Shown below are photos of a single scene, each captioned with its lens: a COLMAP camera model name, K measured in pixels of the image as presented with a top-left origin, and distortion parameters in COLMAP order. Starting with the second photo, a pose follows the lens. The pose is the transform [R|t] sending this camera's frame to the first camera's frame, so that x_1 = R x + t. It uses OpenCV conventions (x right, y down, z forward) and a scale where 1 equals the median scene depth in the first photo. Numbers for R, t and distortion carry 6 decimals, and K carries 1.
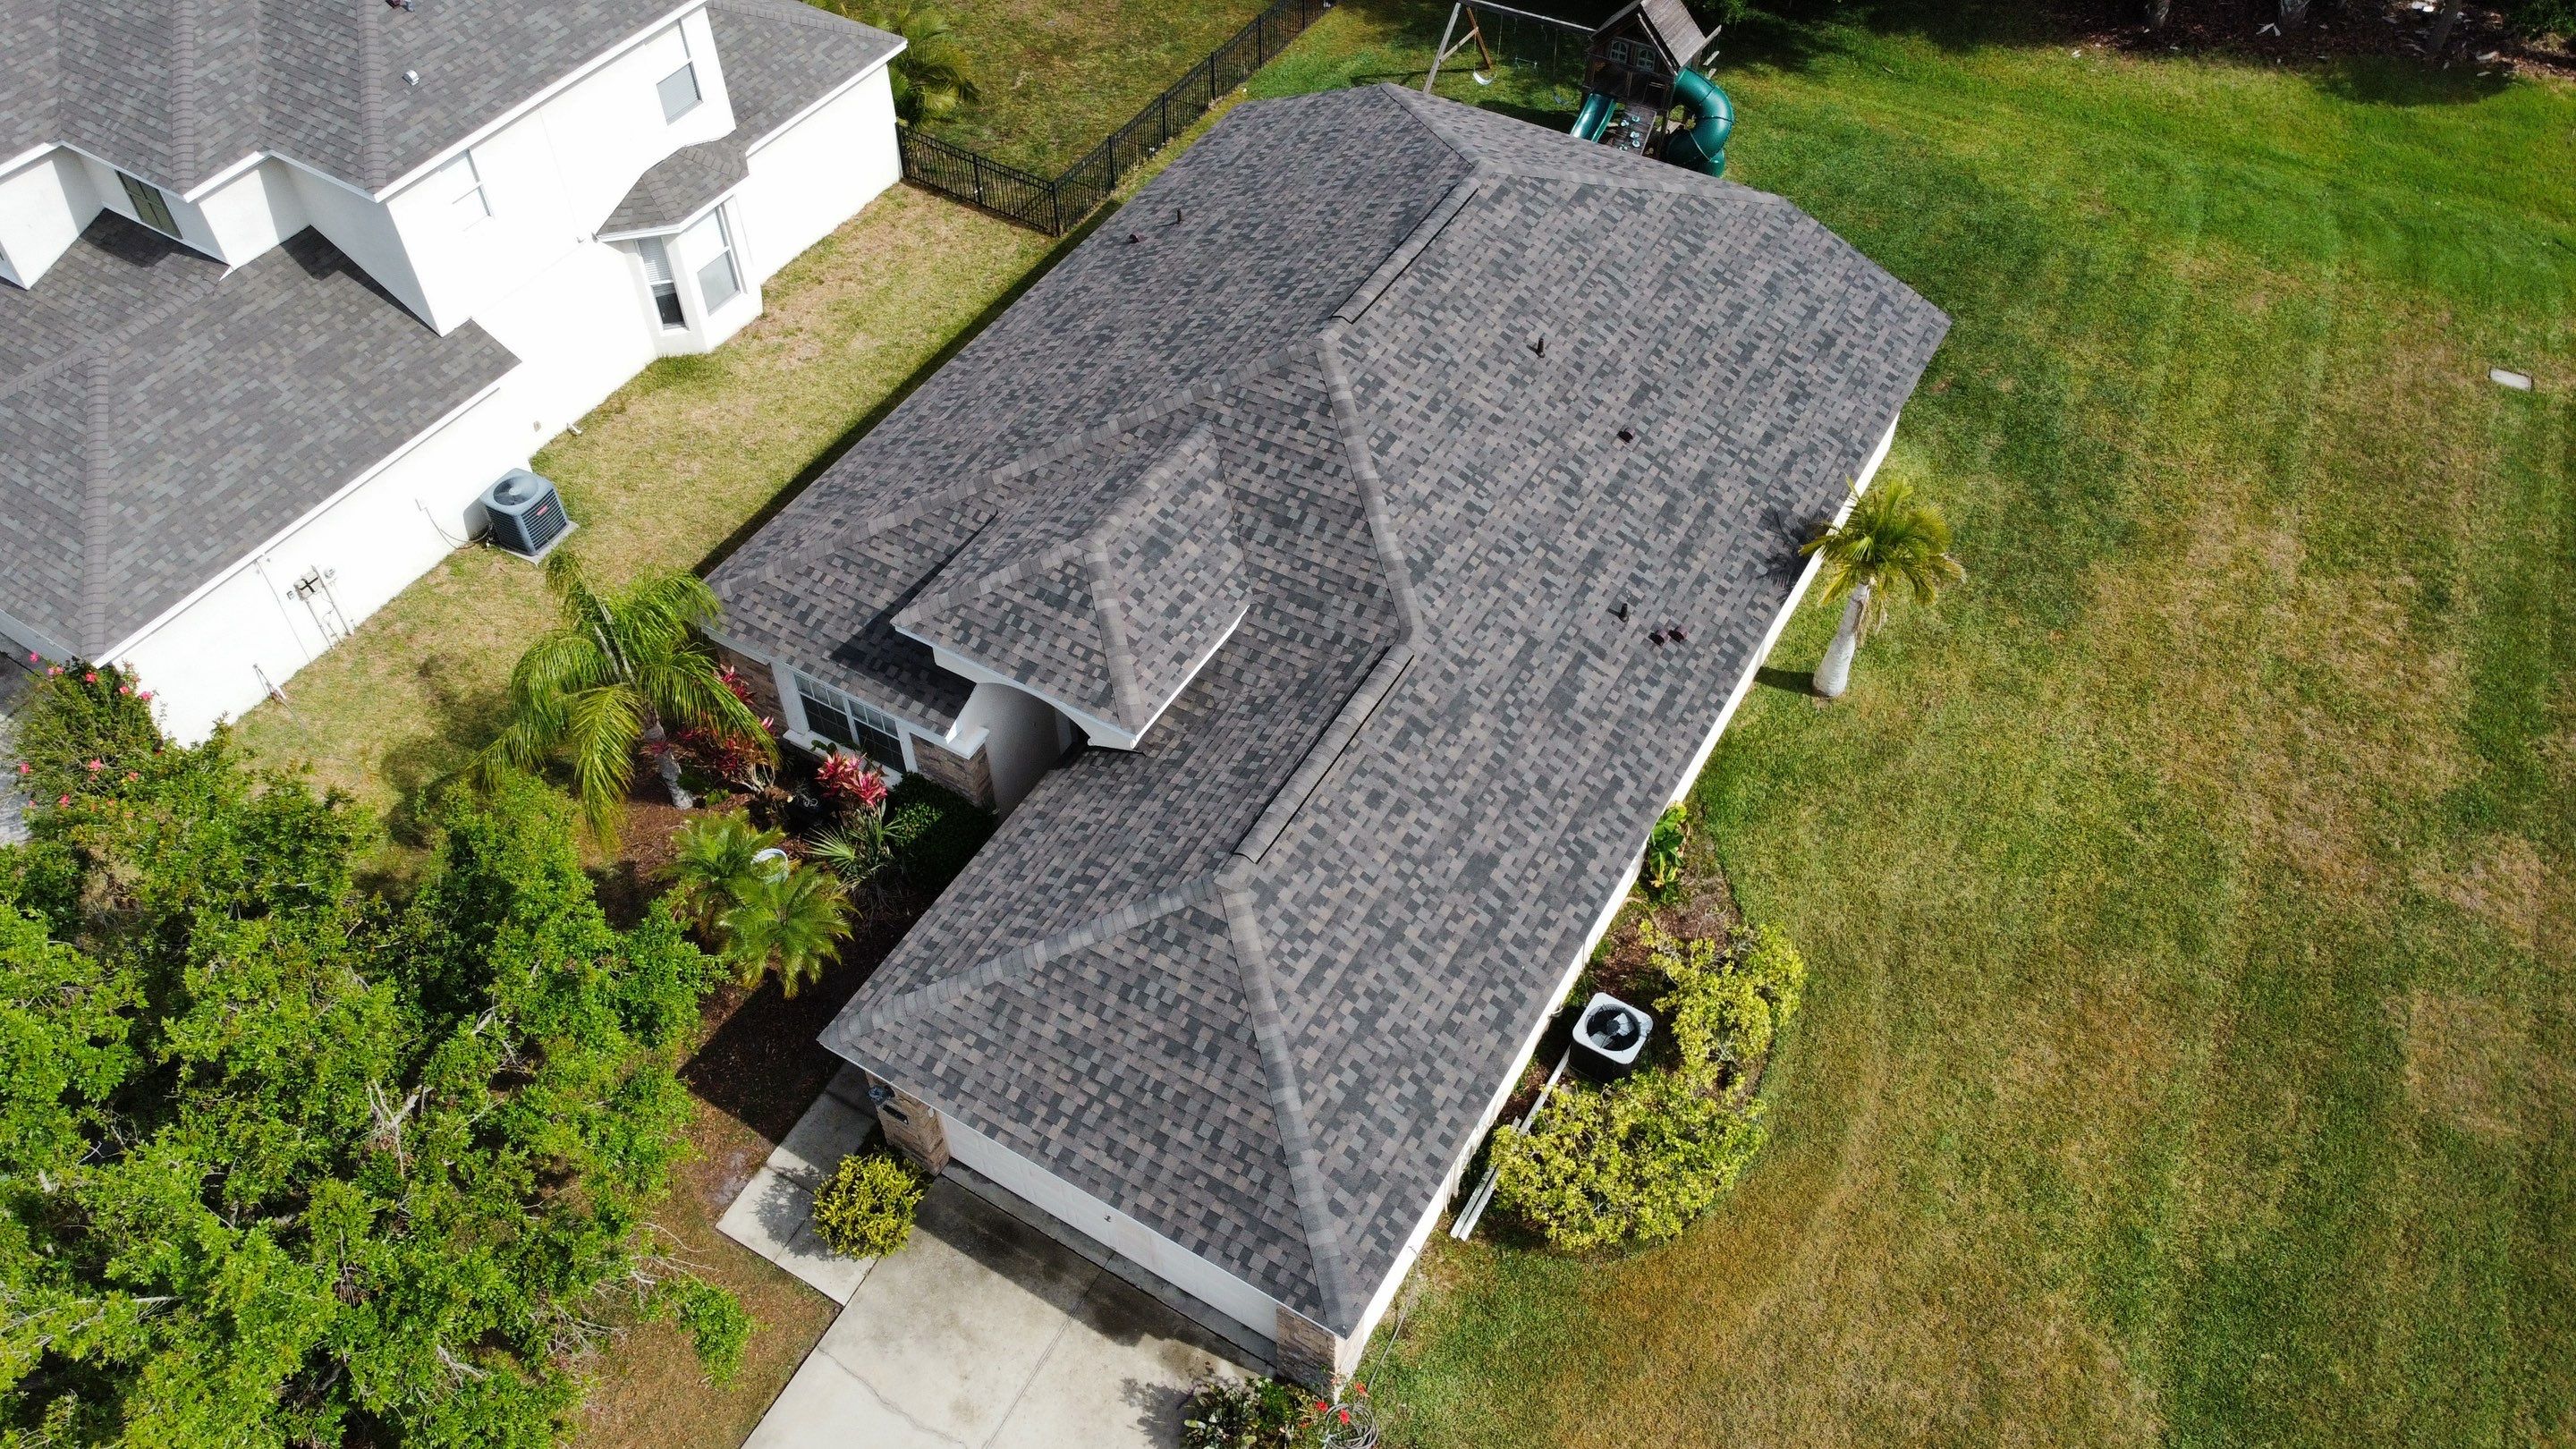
lens RADIAL K [[1970.3, 0, 1246.9], [0, 1970.3, 686.7], [0, 0, 1]] dist [-0.003763, -0.023736]
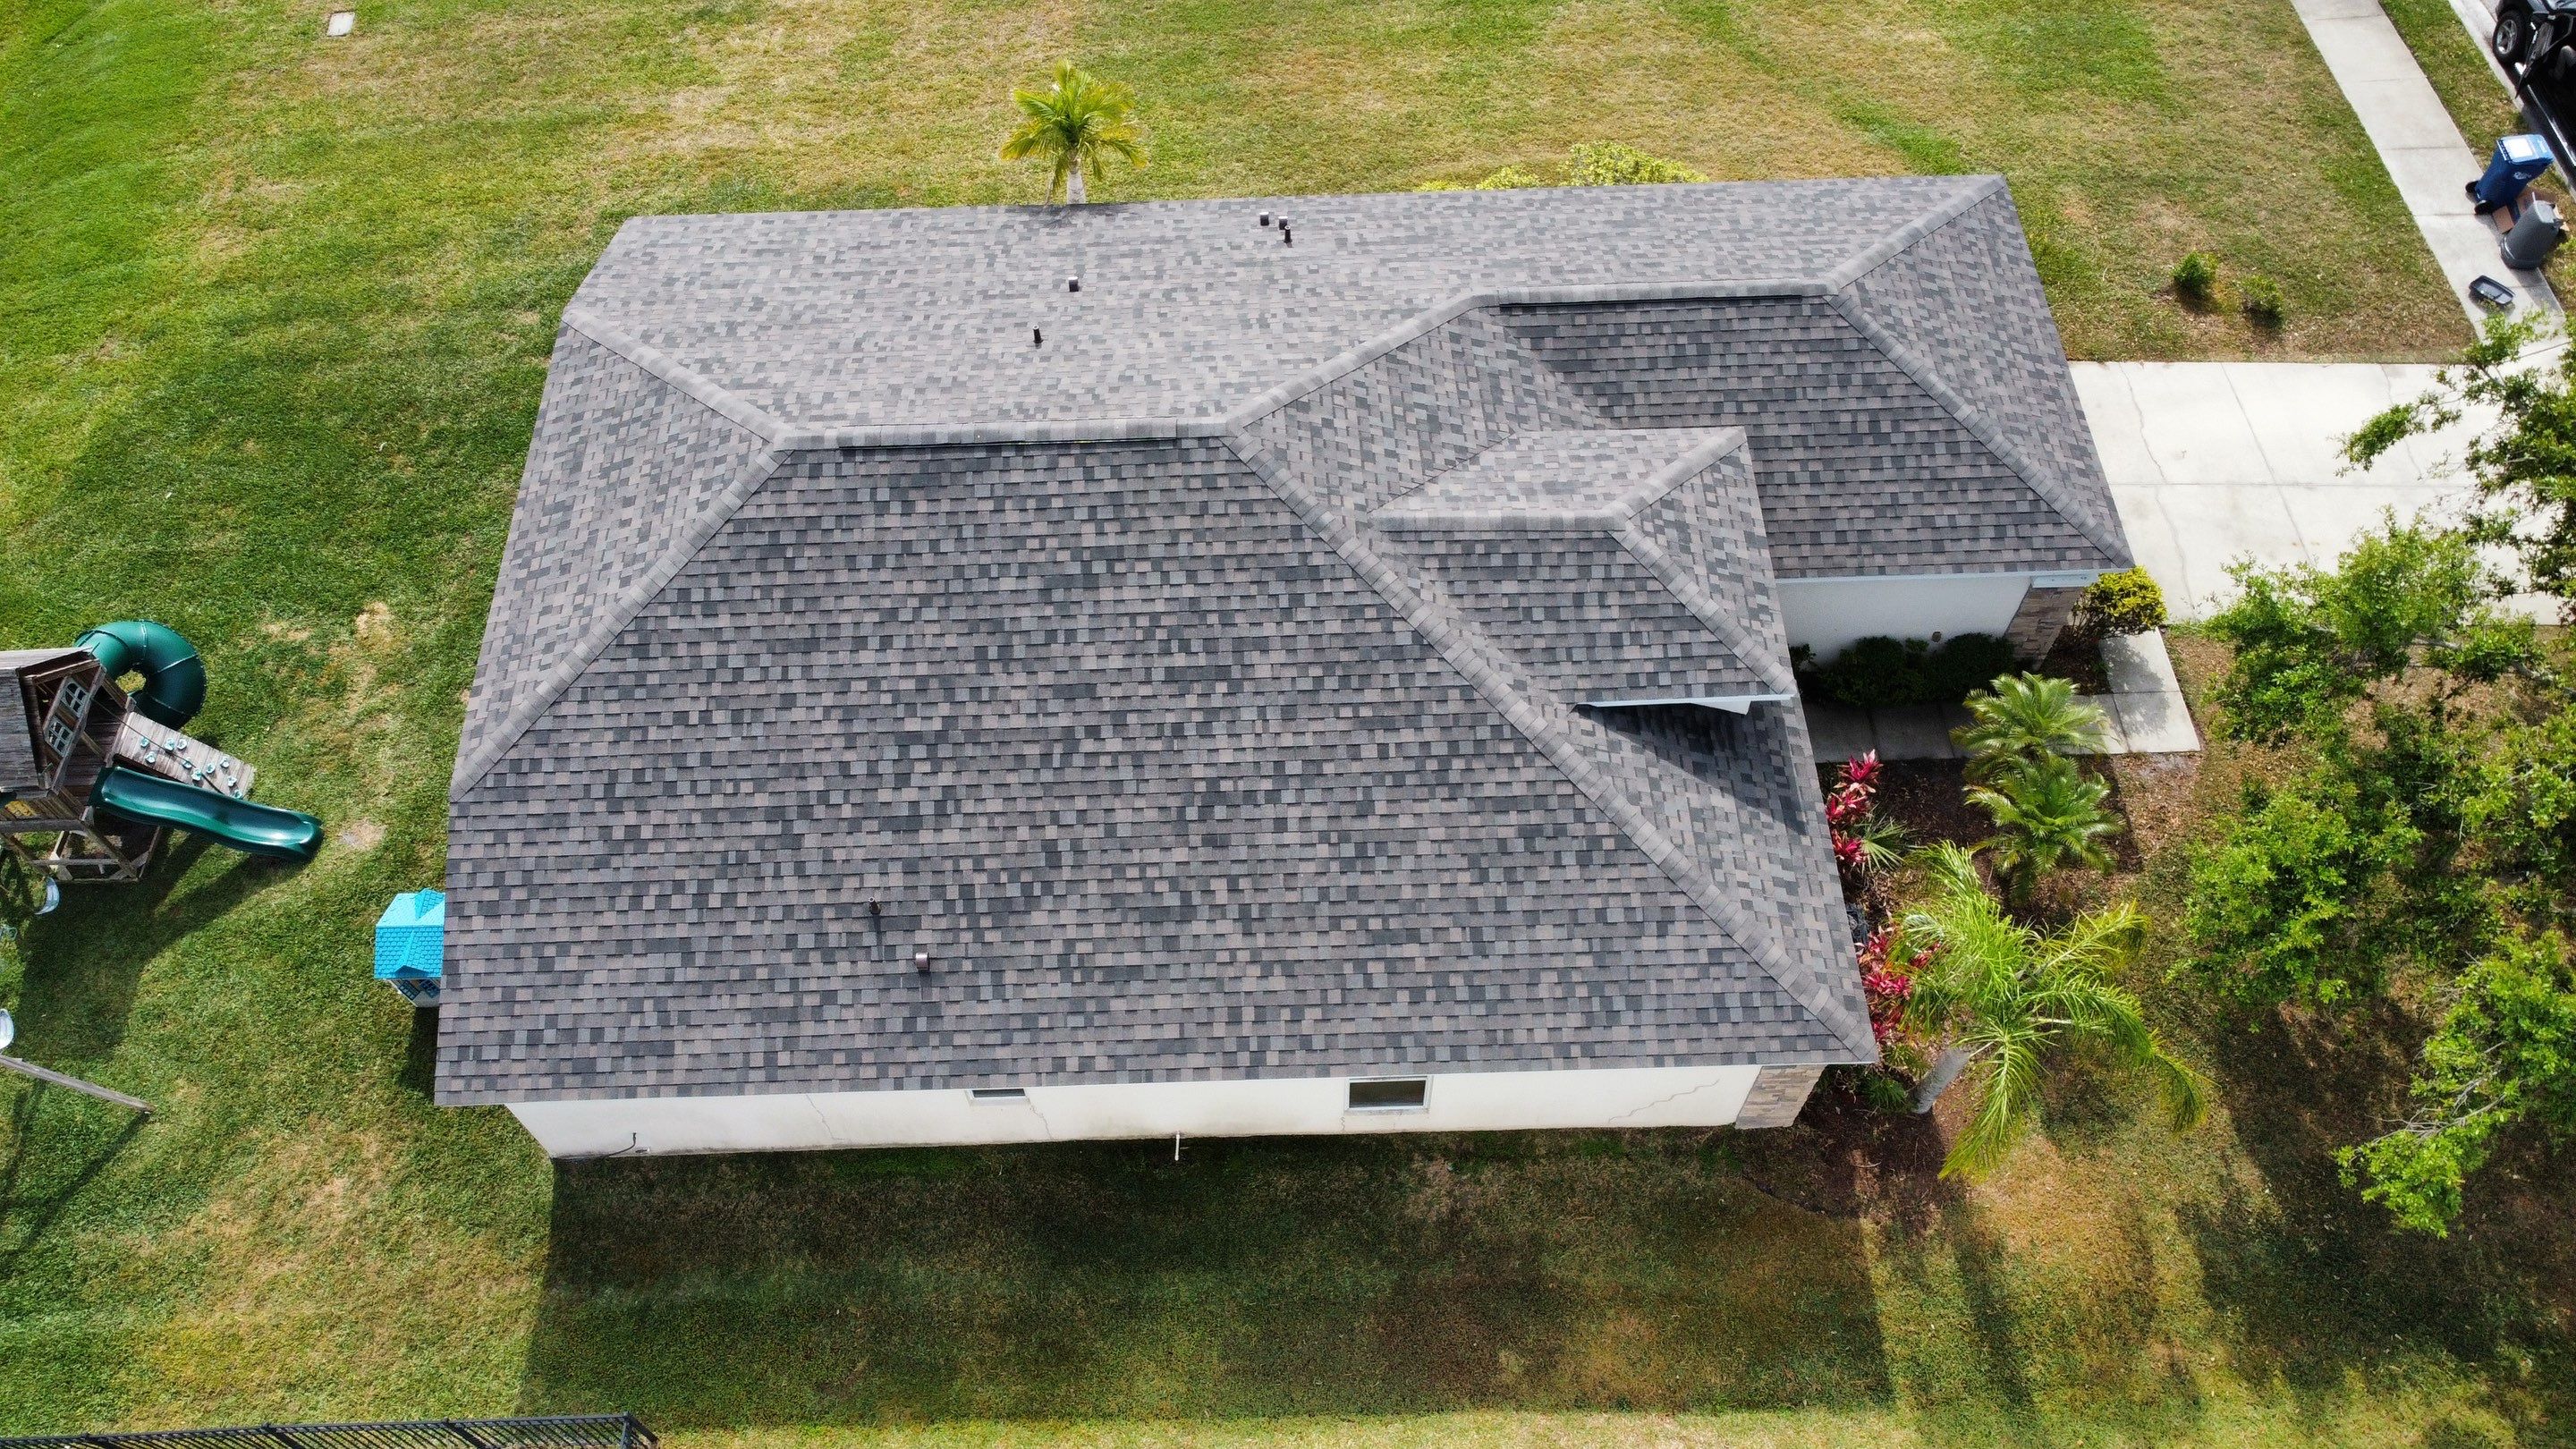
lens RADIAL K [[1962.3, 0, 1253.1], [0, 1962.3, 687.5], [0, 0, 1]] dist [0.001409, -0.014453]
pose [[-0.537973, -0.682380, 0.494918, -0.449376], [0.641510, 0.049465, 0.765518, -0.791919], [-0.546855, 0.729322, 0.411142, 0.736571]]
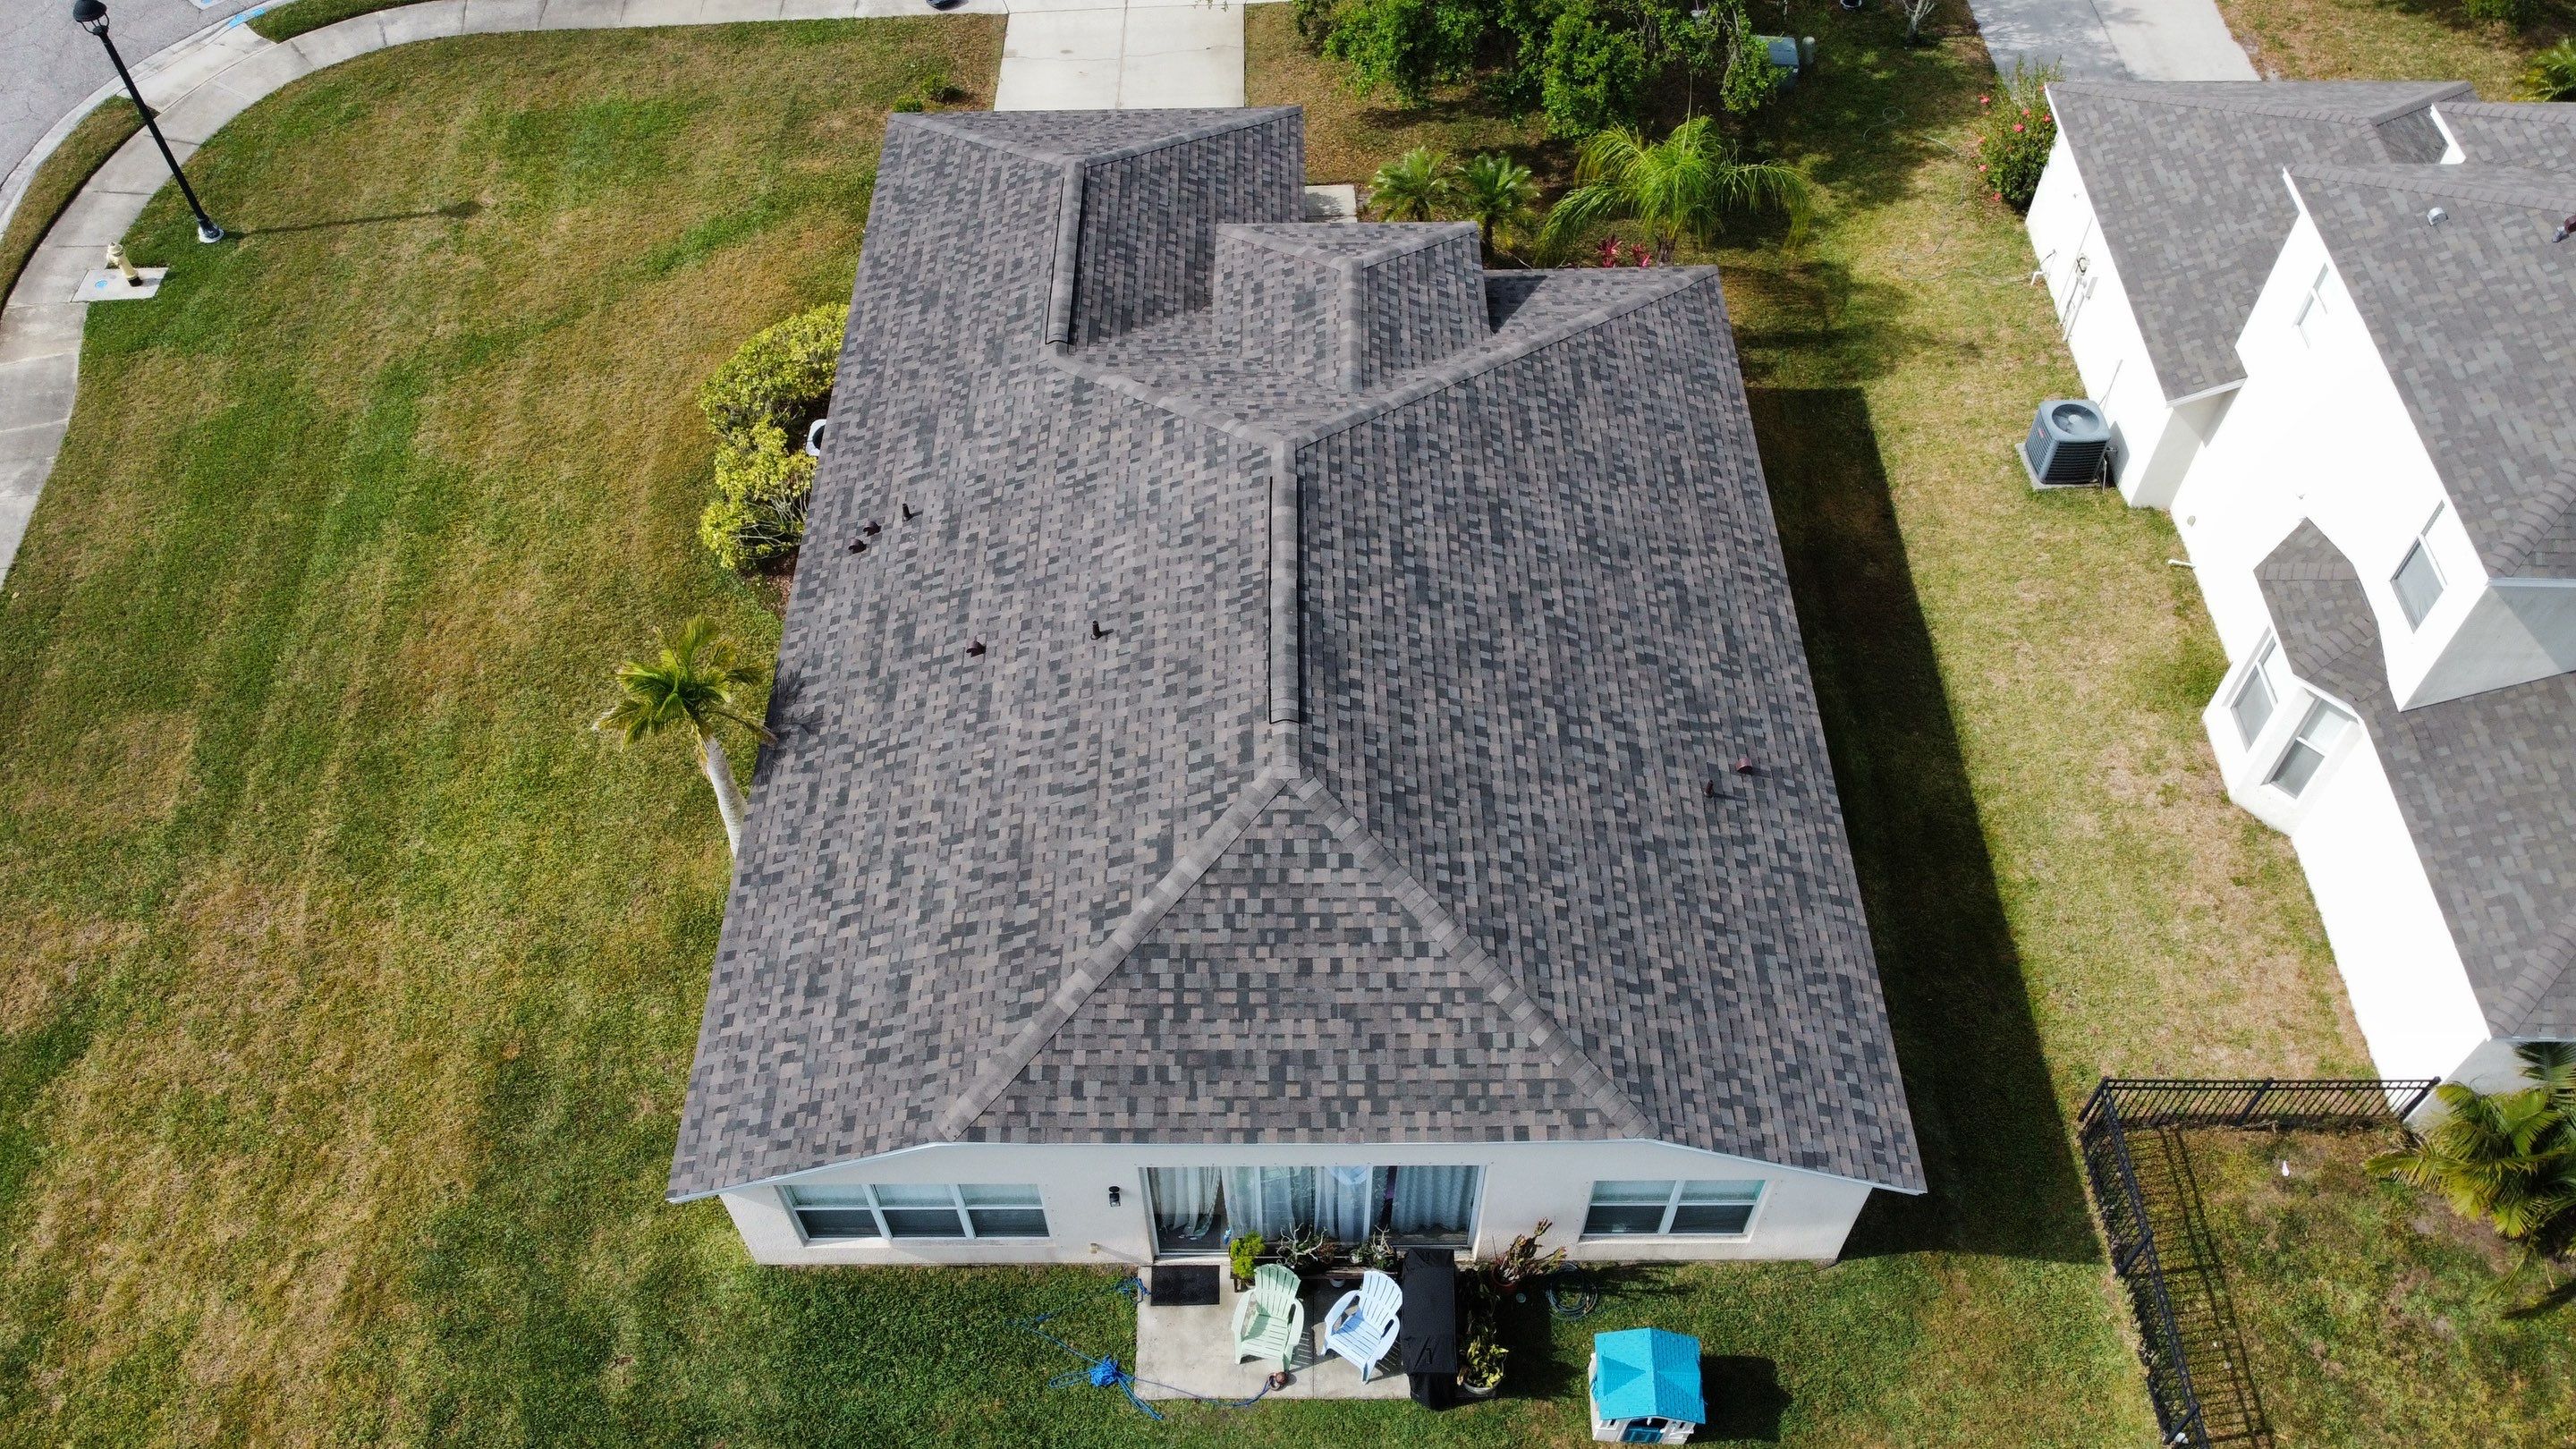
lens RADIAL K [[1962.3, 0, 1250.3], [0, 1962.3, 673.7], [0, 0, 1]] dist [0.001409, -0.014453]
pose [[-0.855813, 0.425195, -0.294606, 0.360408], [-0.348307, -0.052595, 0.935904, -1.014913], [0.382447, 0.903572, 0.193110, 0.916467]]
